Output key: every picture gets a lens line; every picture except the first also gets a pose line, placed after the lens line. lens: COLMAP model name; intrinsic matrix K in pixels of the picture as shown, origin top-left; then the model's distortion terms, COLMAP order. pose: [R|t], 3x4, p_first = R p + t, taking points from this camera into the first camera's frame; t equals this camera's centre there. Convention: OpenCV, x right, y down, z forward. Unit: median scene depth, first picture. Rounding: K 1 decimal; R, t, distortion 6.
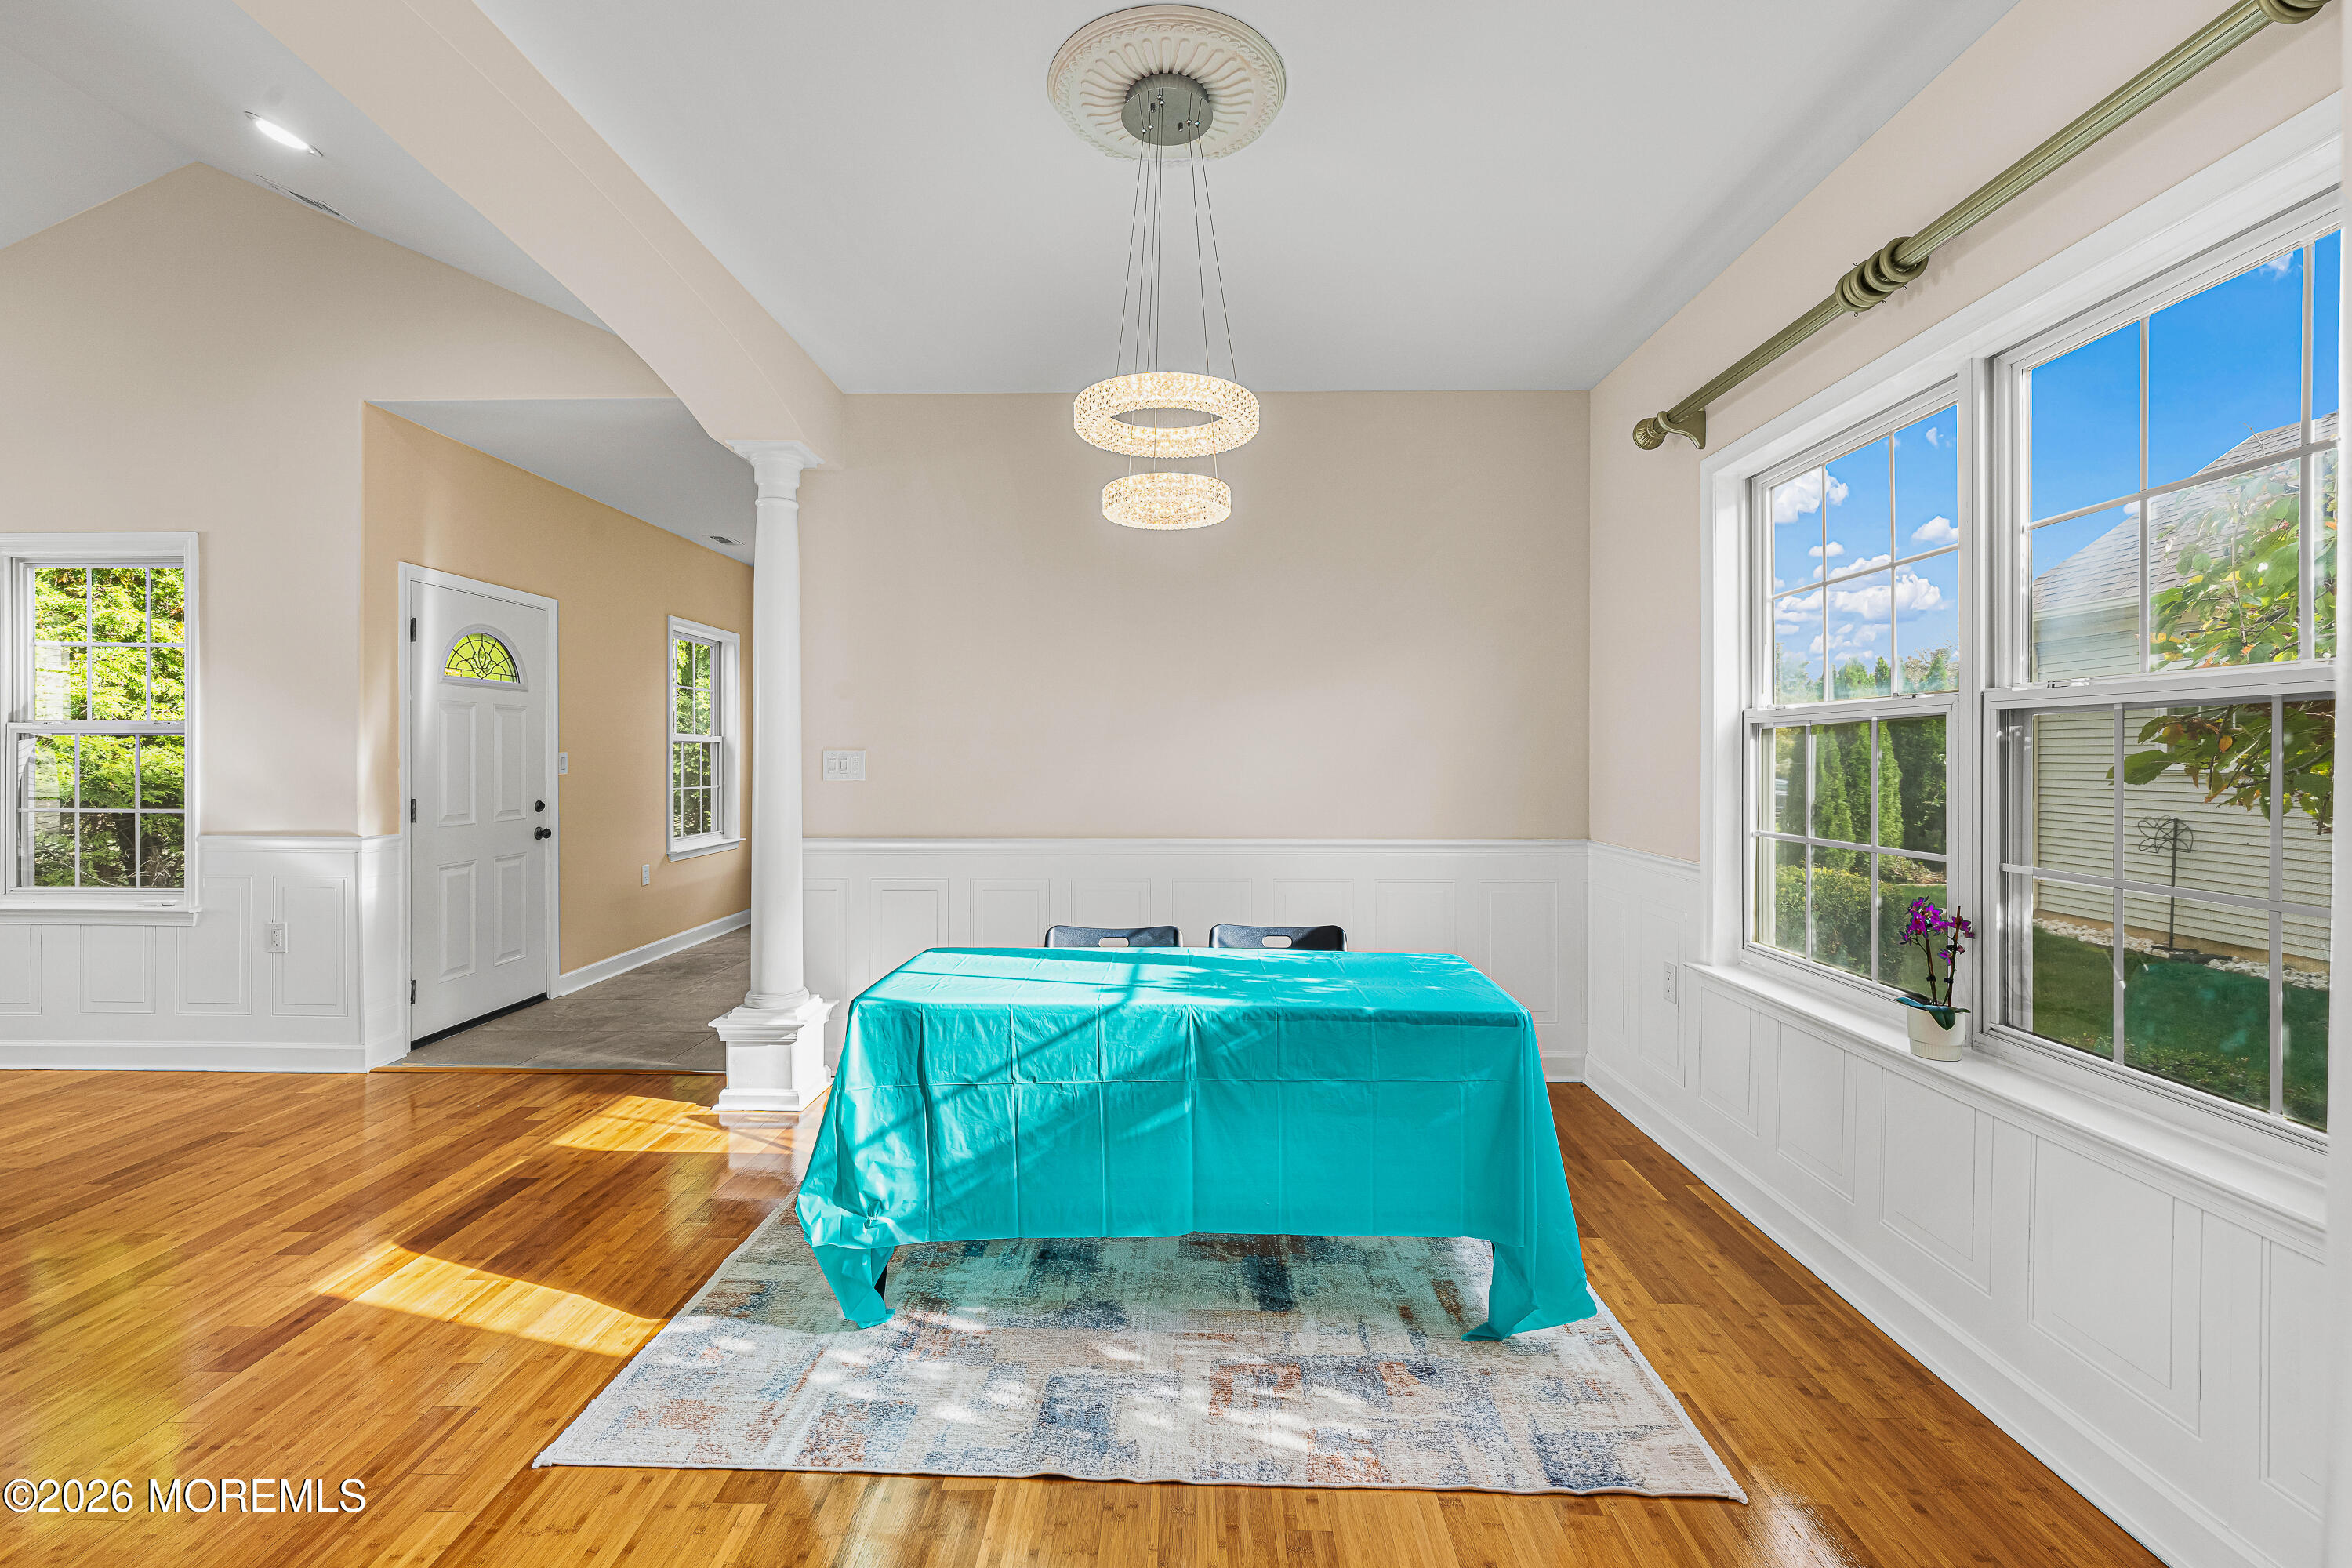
lens RADIAL K [[991.2, 0, 1164.8], [0, 991.2, 751.9], [0, 0, 1]] dist [0.001225, 0.000242]
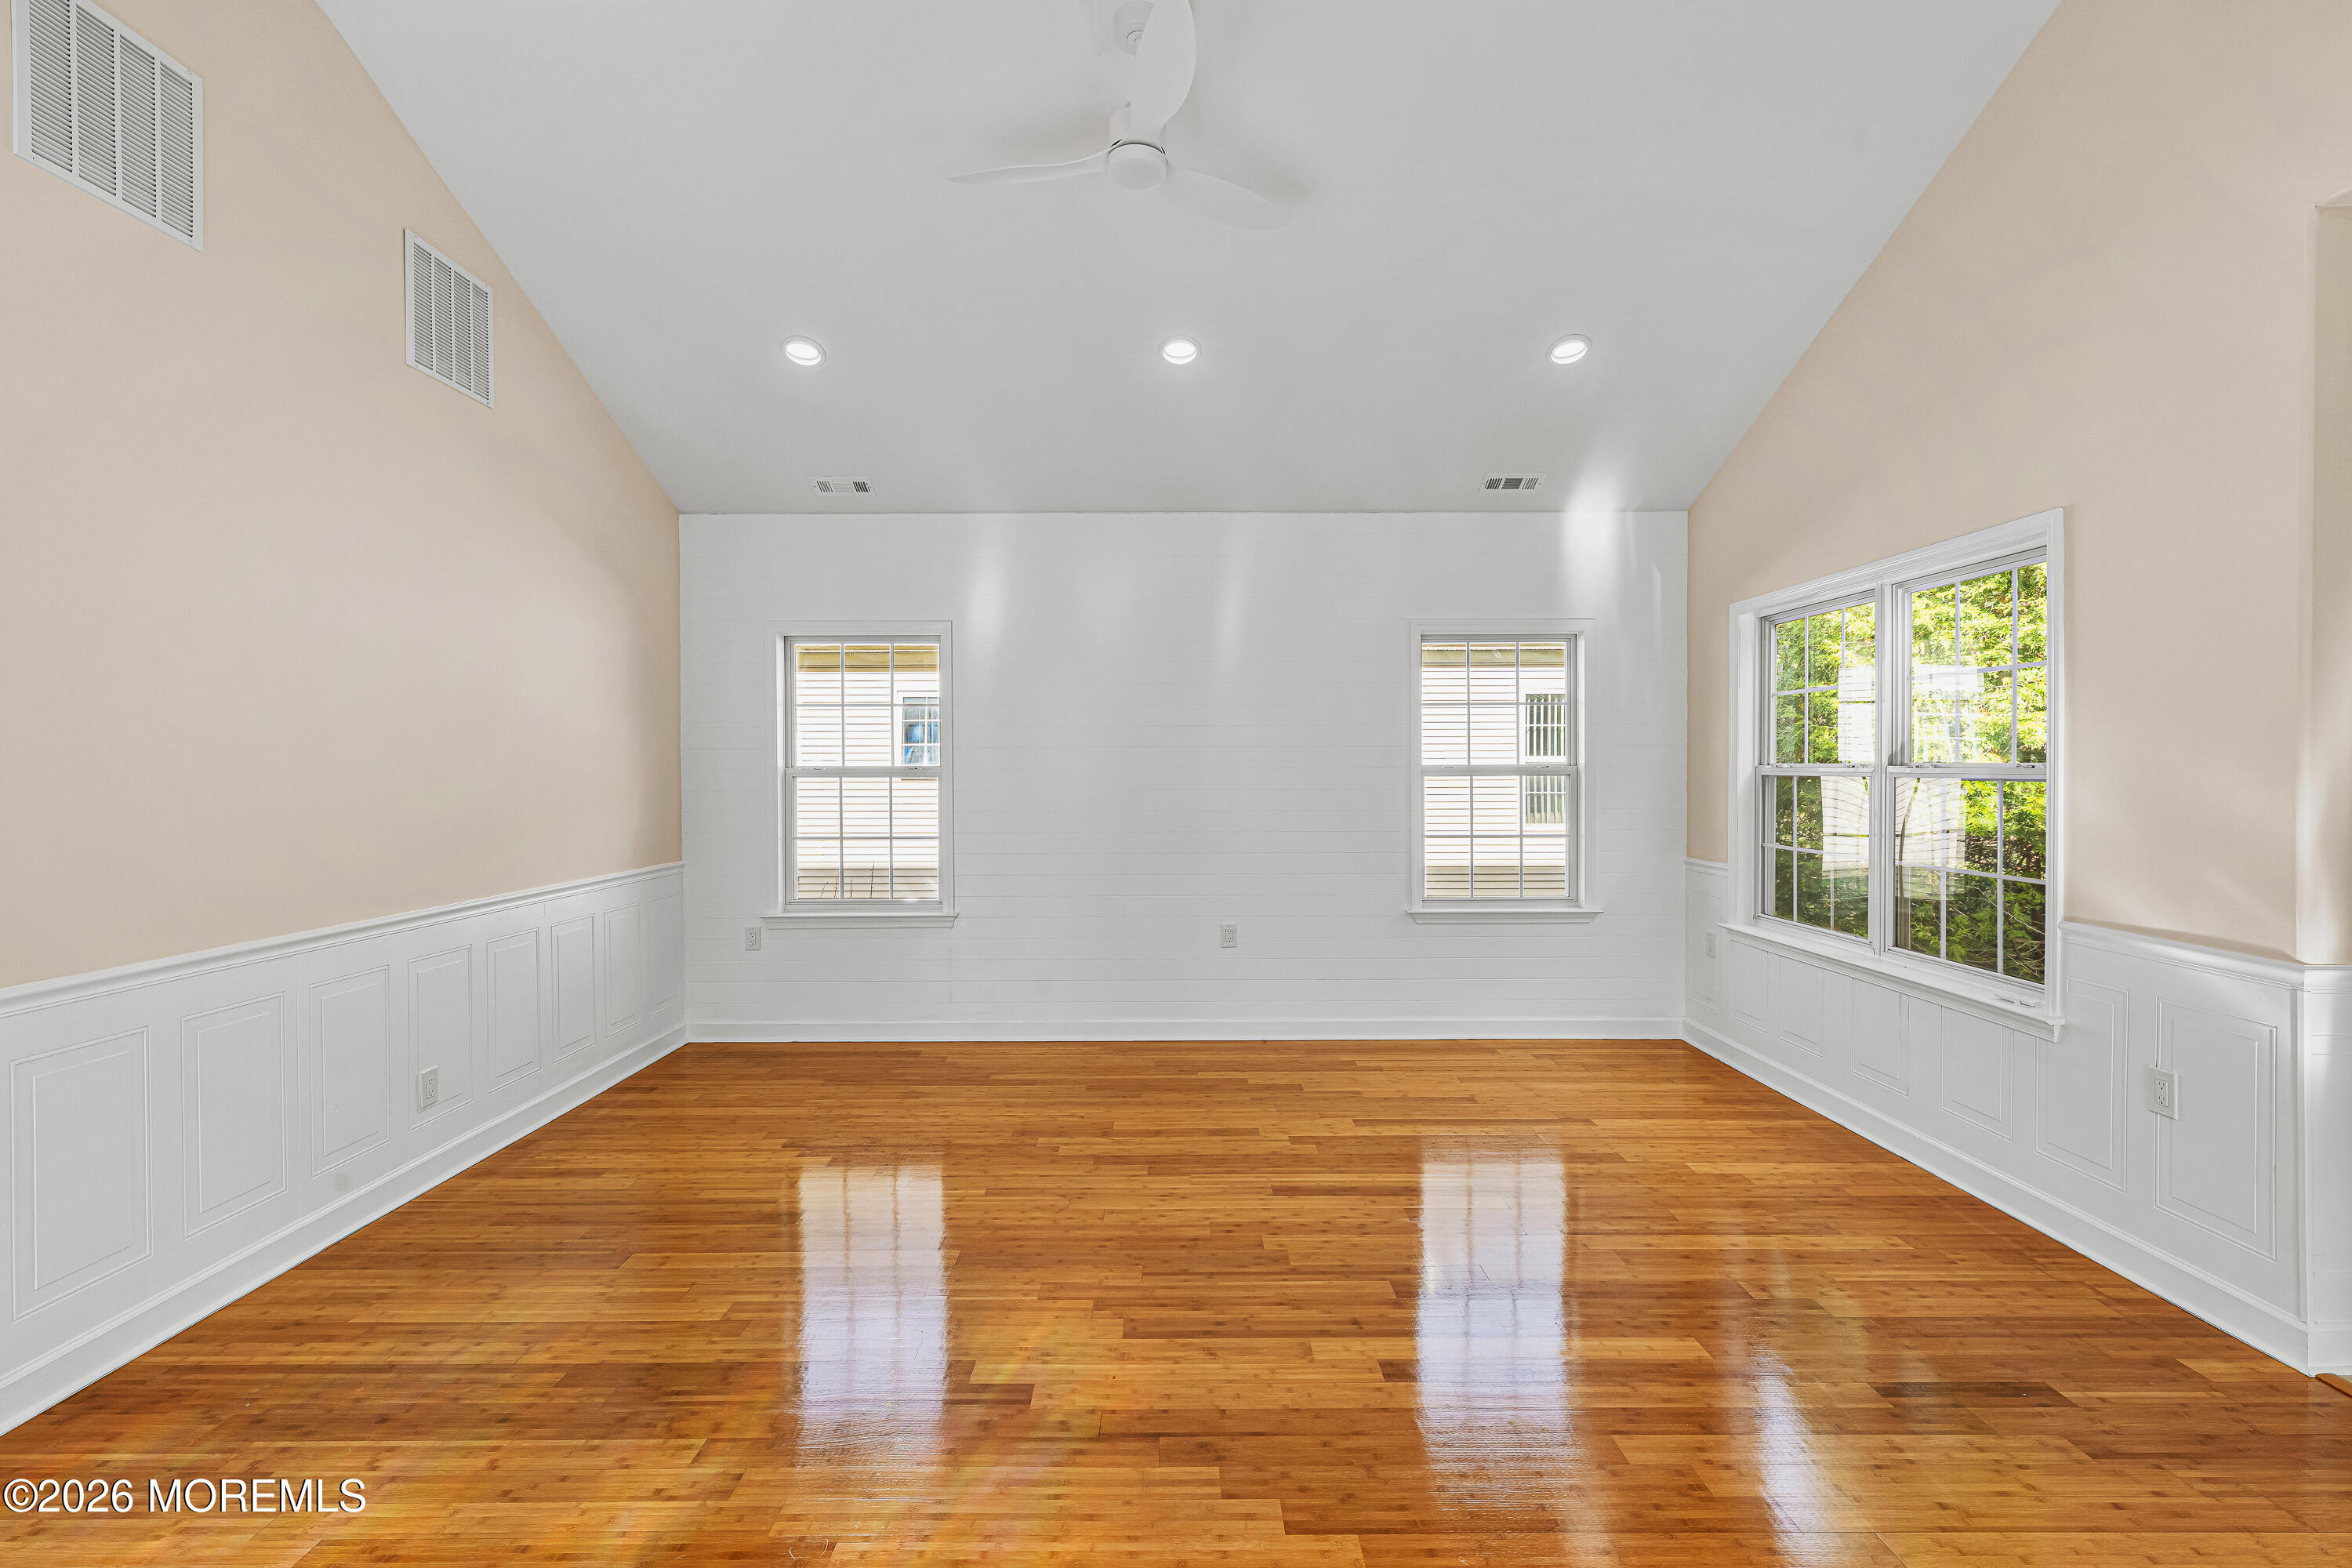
lens RADIAL K [[1058.2, 0, 1173.3], [0, 1058.2, 778.3], [0, 0, 1]] dist [0.000108, -0.000152]
pose [[0.025598, 0.010064, -0.999622, -0.258772], [0.006481, 0.999927, 0.010233, -0.041013], [0.999651, -0.006741, 0.025531, 0.402087]]
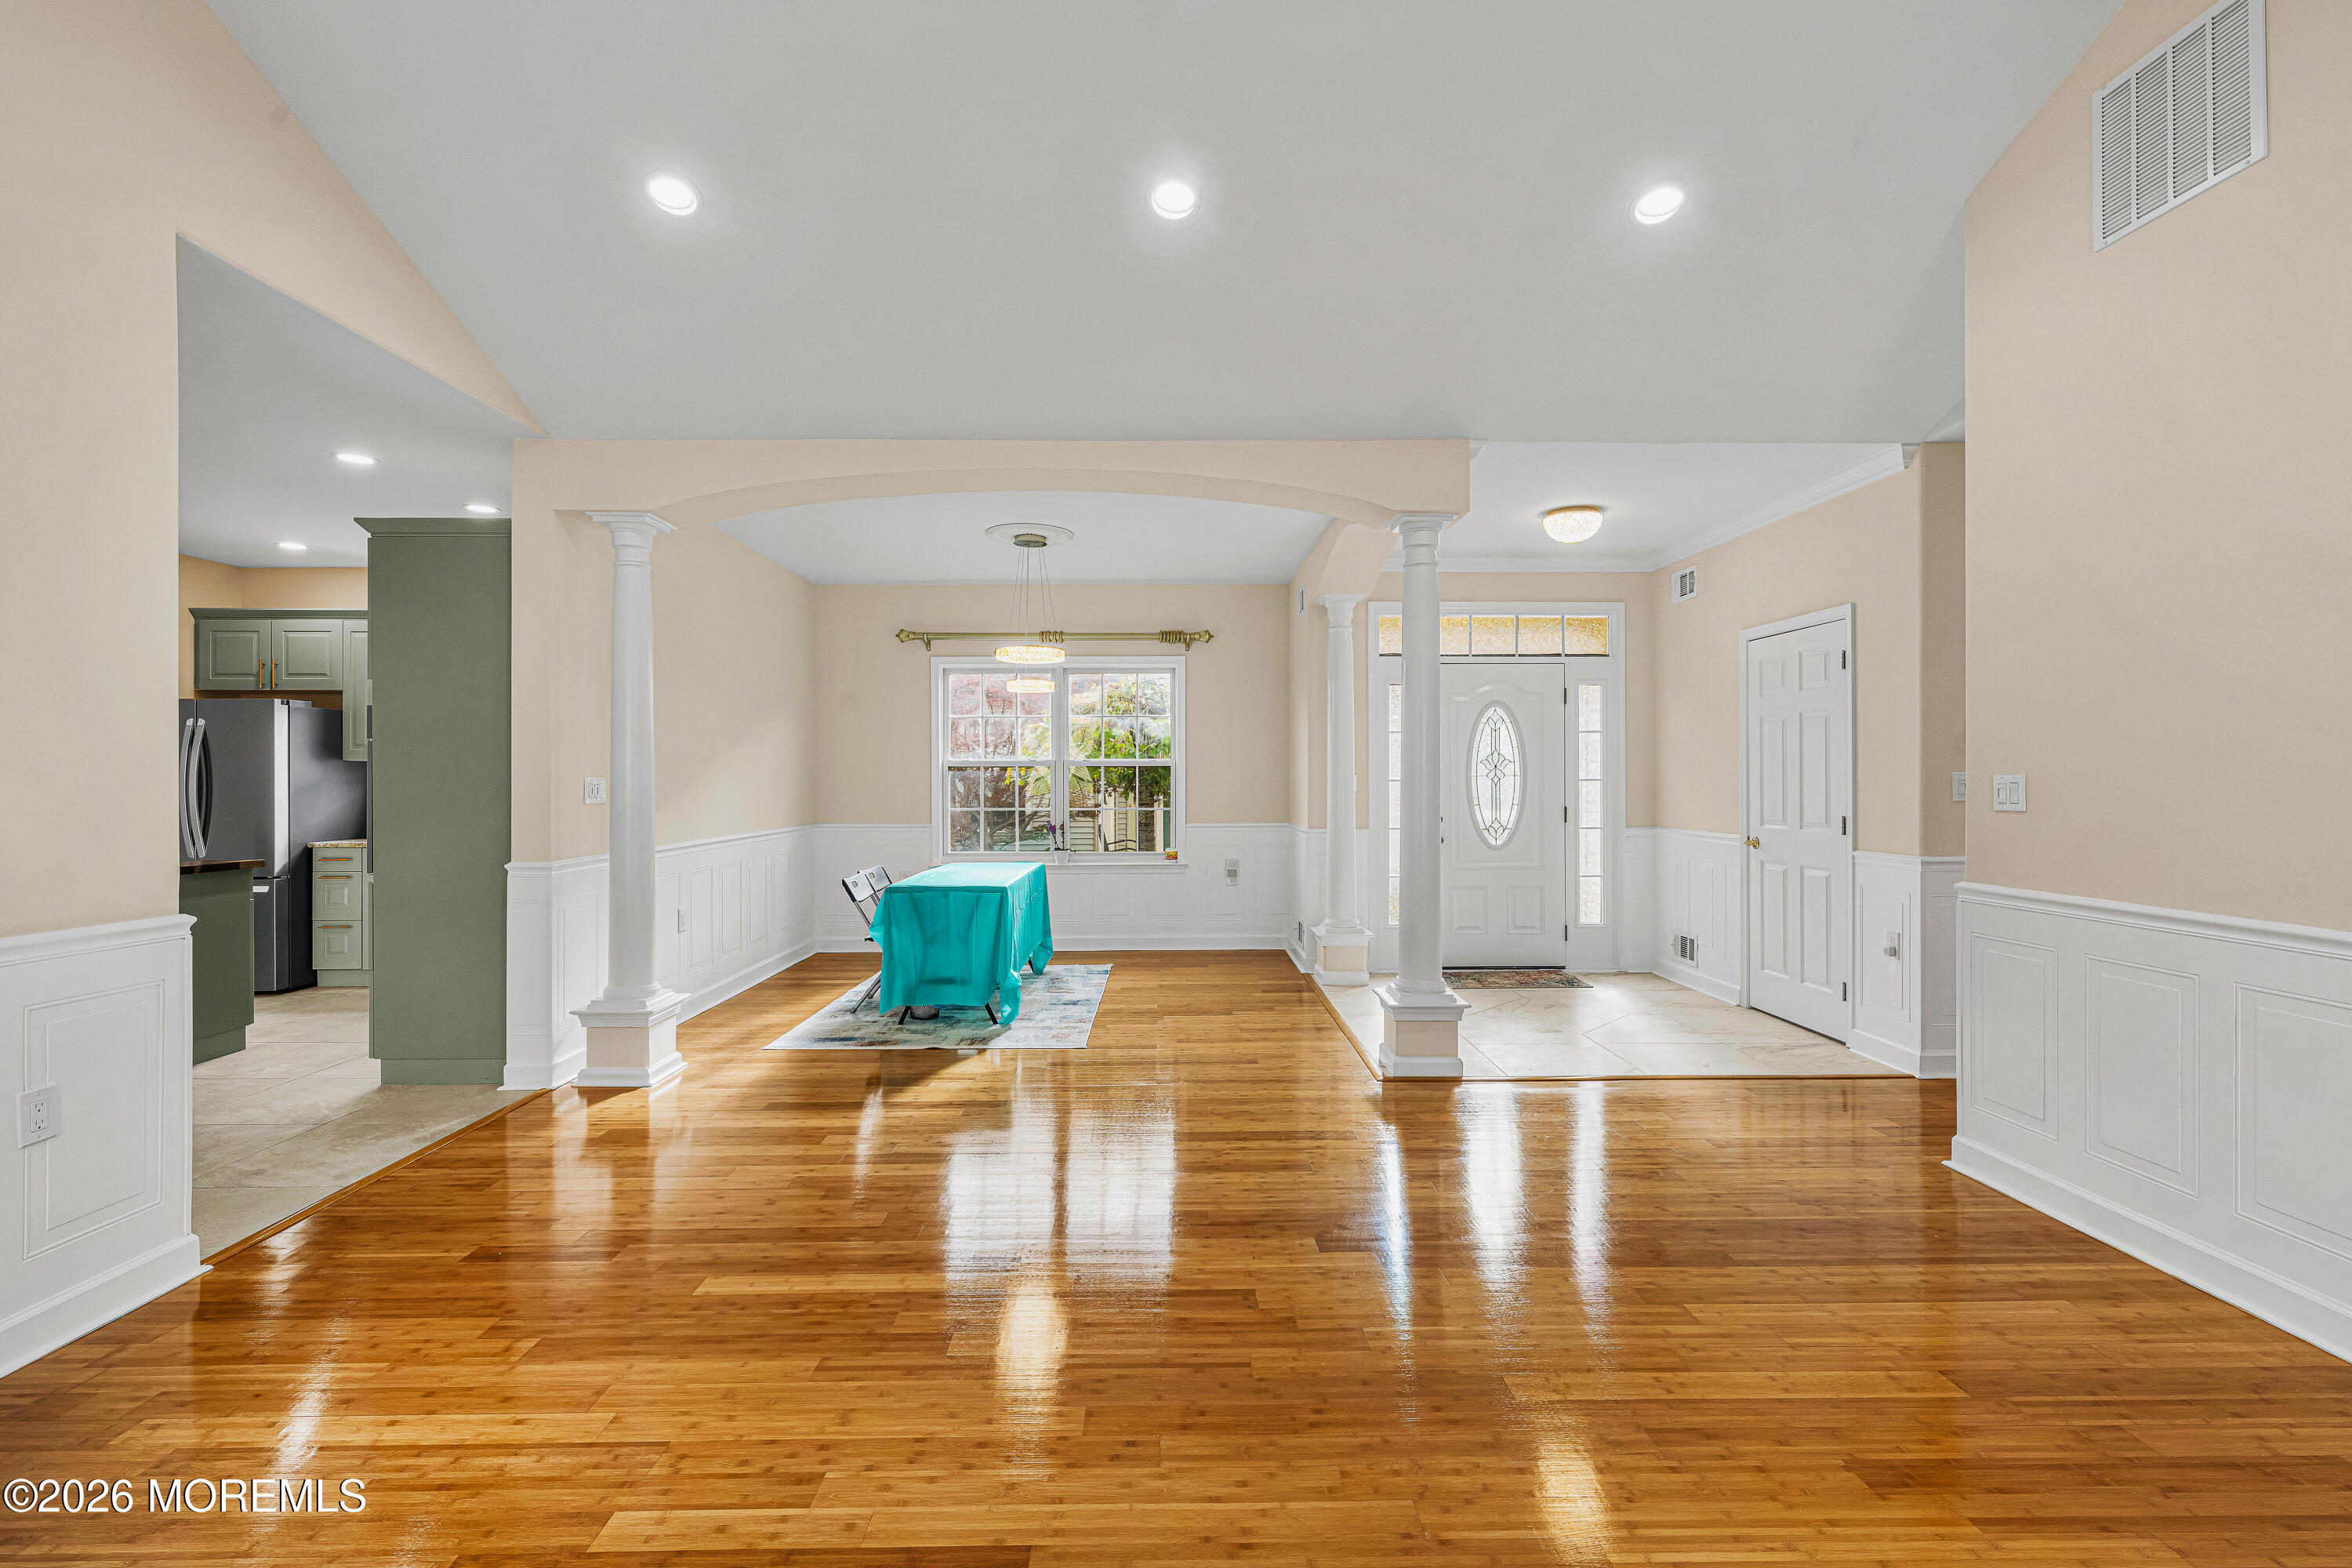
lens RADIAL K [[1029.0, 0, 1172.7], [0, 1029.0, 778.7], [0, 0, 1]] dist [-0.001604, -0.000192]
pose [[-0.038068, -0.004044, 0.999267, -1.845072], [-0.001052, 0.999991, 0.004007, -0.006470], [-0.999275, -0.000899, -0.038072, 0.475261]]
